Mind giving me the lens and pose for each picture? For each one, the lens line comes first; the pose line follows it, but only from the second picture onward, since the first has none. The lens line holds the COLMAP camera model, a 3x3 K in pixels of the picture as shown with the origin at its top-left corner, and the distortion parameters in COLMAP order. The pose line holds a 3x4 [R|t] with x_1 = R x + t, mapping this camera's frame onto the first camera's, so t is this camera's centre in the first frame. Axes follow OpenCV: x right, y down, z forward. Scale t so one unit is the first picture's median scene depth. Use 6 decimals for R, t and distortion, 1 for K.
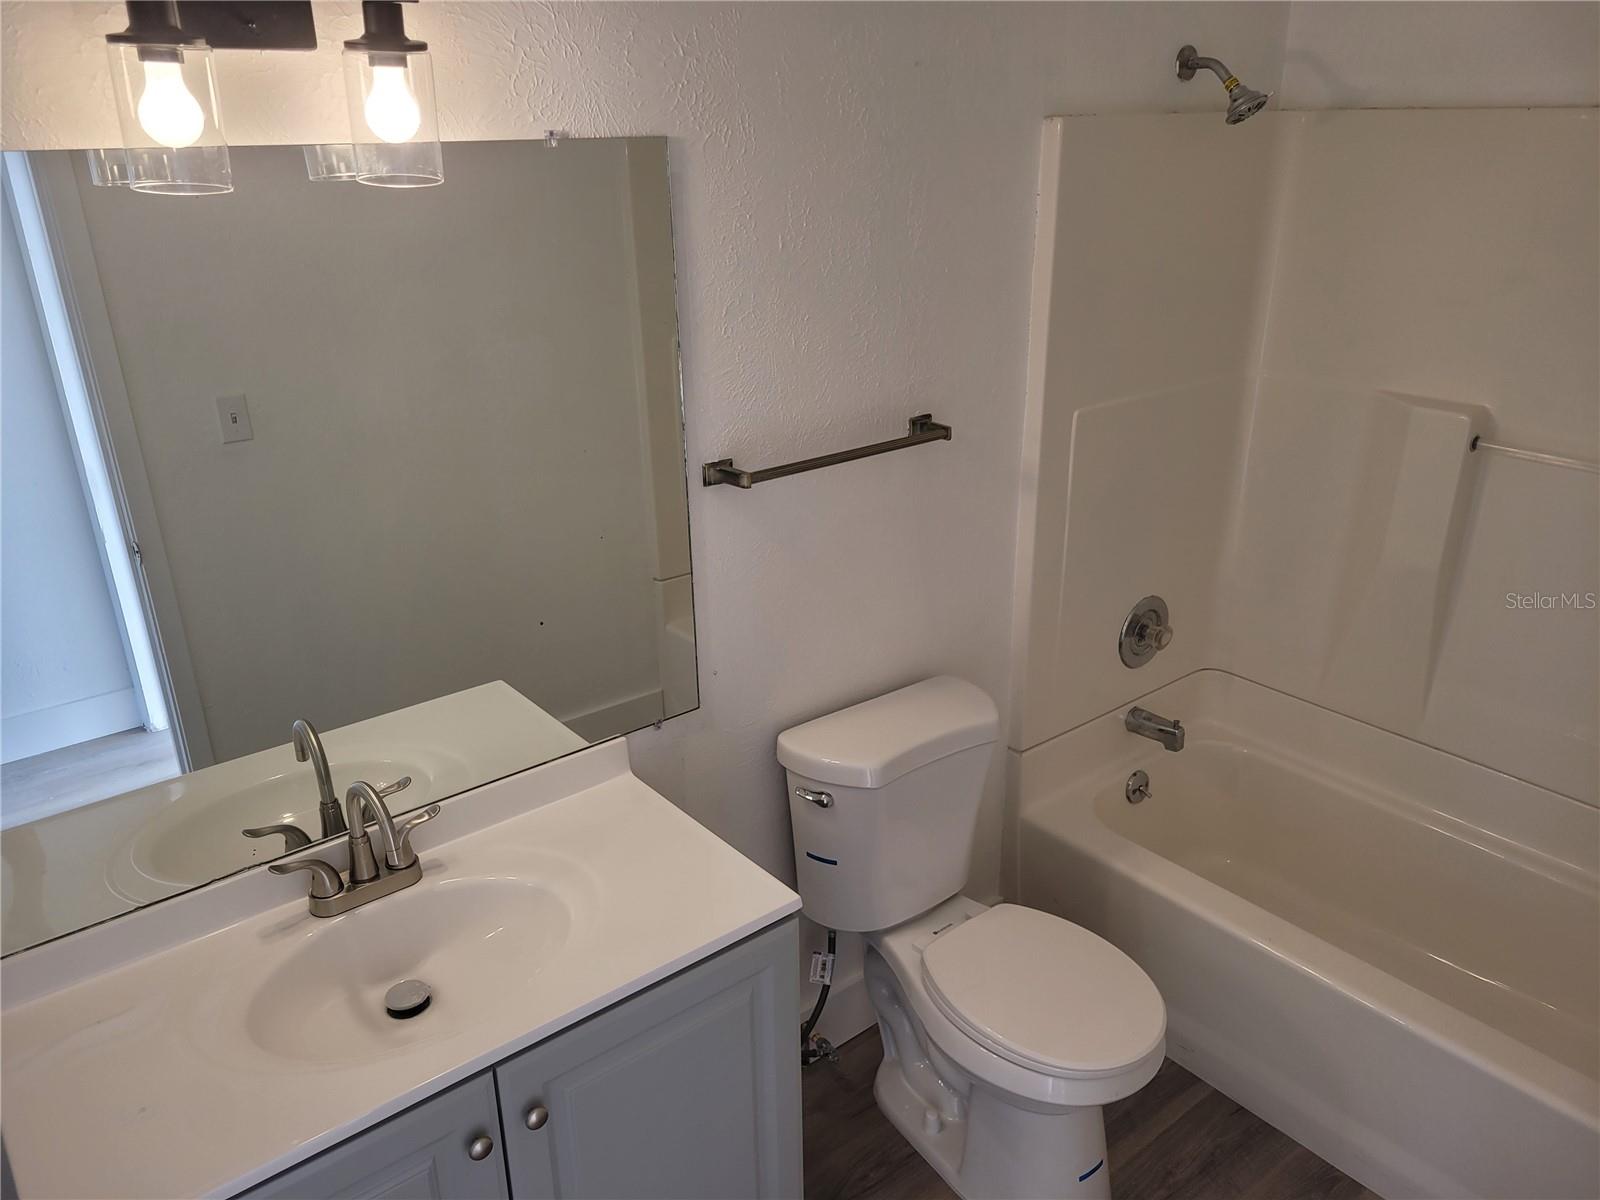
lens RADIAL K [[1200.2, 0, 793.3], [0, 1200.2, 637.8], [0, 0, 1]] dist [0.058439, -0.032871]
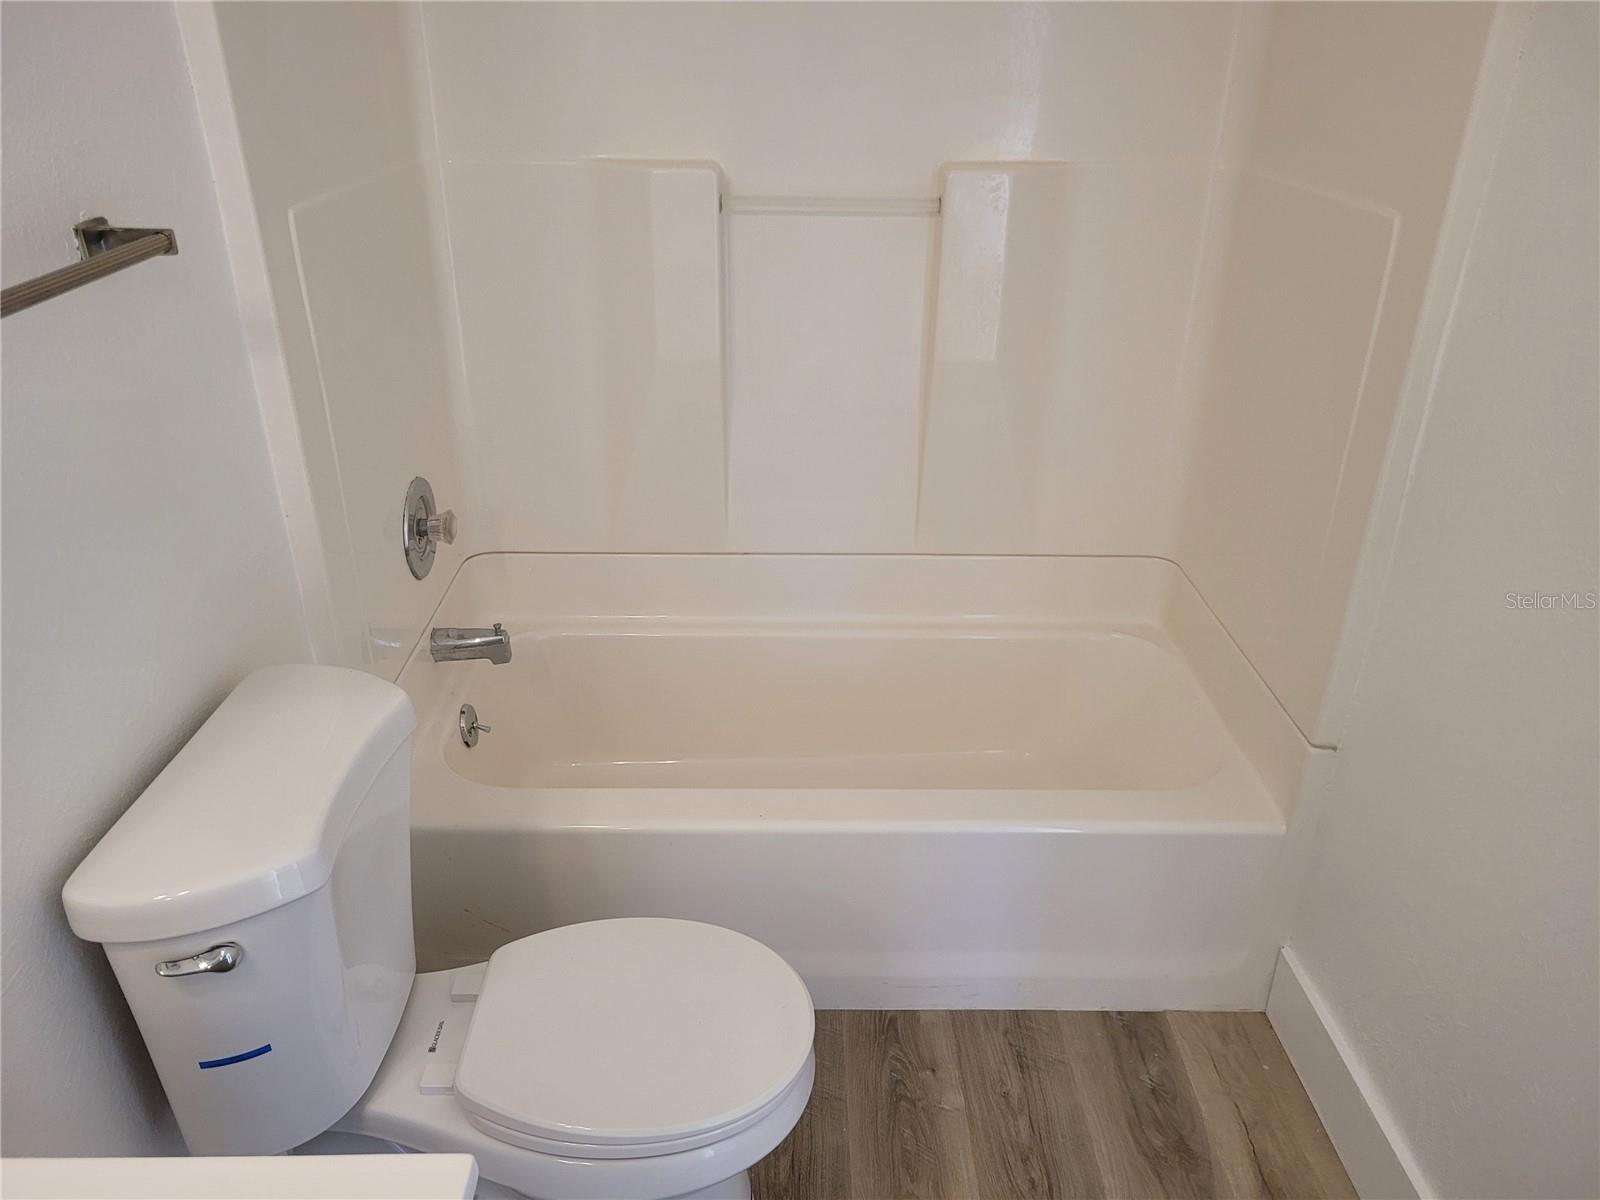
lens RADIAL K [[1200.2, 0, 783.8], [0, 1200.2, 621.4], [0, 0, 1]] dist [0.058439, -0.032871]
pose [[0.630119, -0.341101, 0.697567, -0.135464], [0.302636, 0.935192, 0.183923, -0.025681], [-0.715096, 0.095216, 0.692512, 0.420489]]
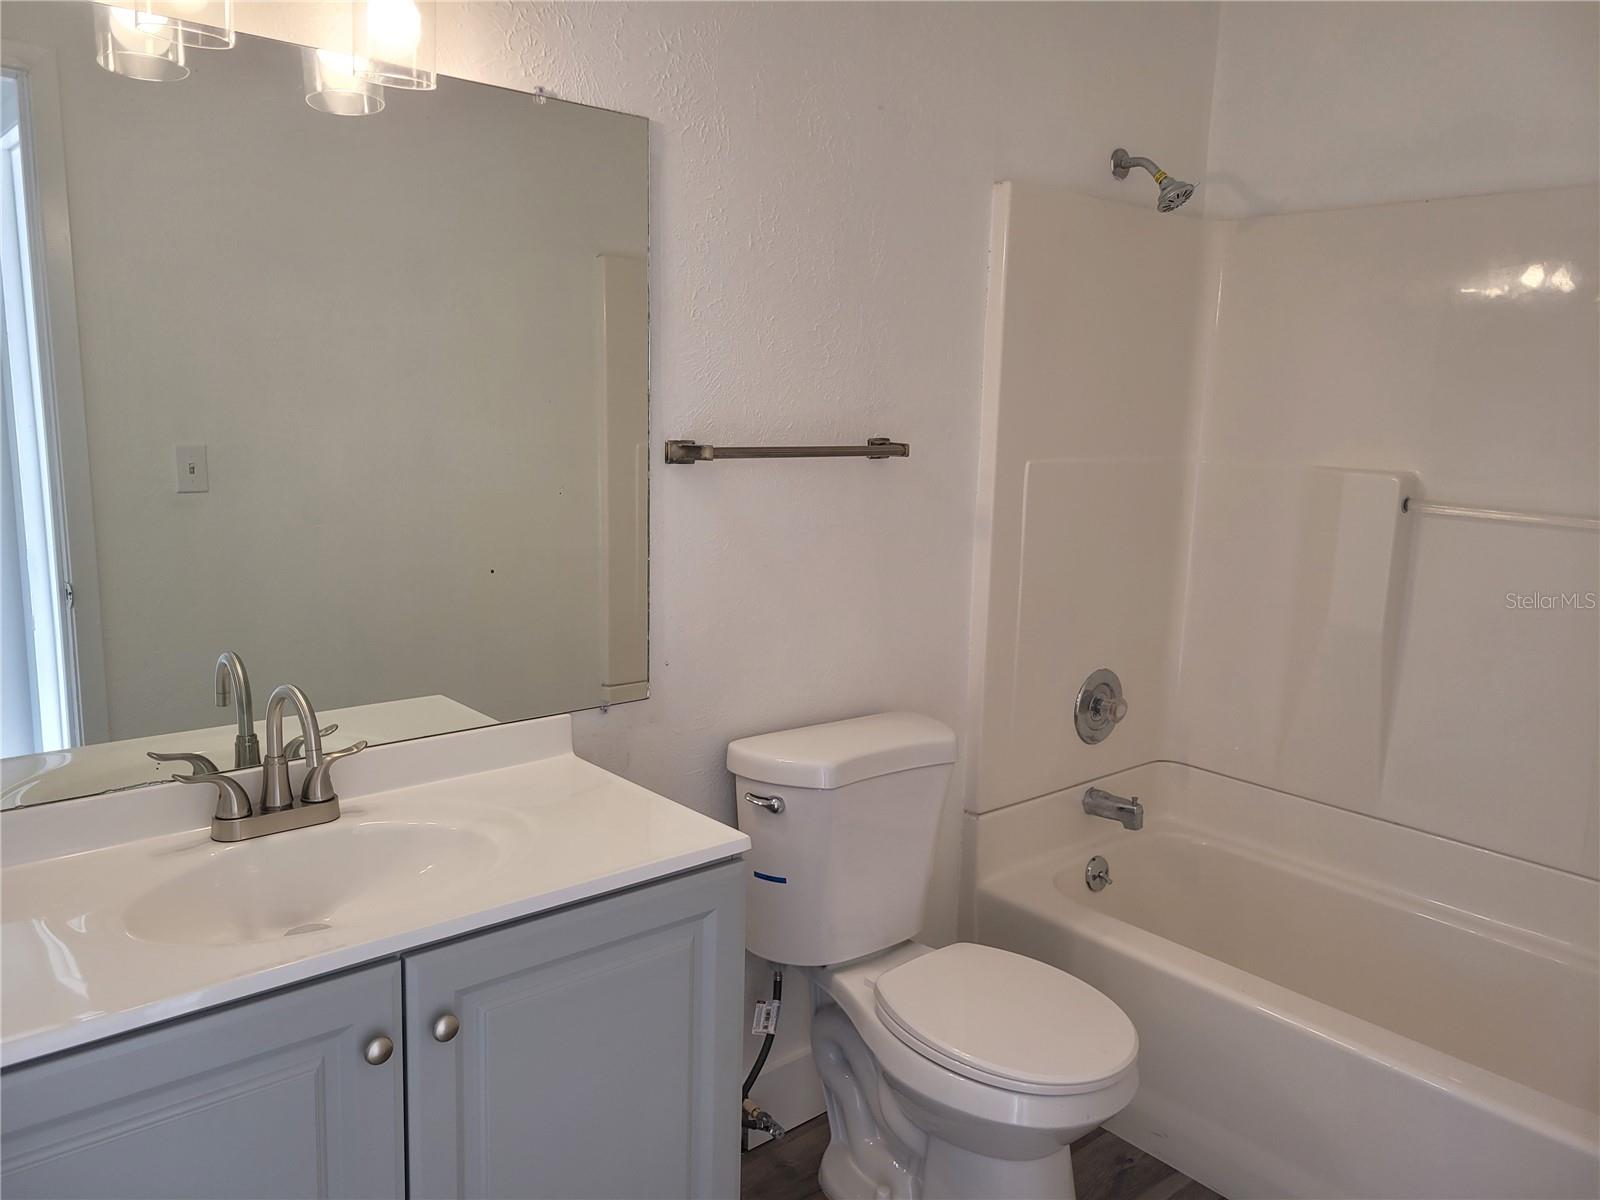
lens RADIAL K [[1200.2, 0, 798.8], [0, 1200.2, 614.5], [0, 0, 1]] dist [0.058439, -0.032871]
pose [[0.998418, 0.035117, 0.043902, -0.002430], [-0.024276, 0.973654, -0.226737, 0.194187], [-0.050707, 0.225312, 0.972966, 0.037649]]
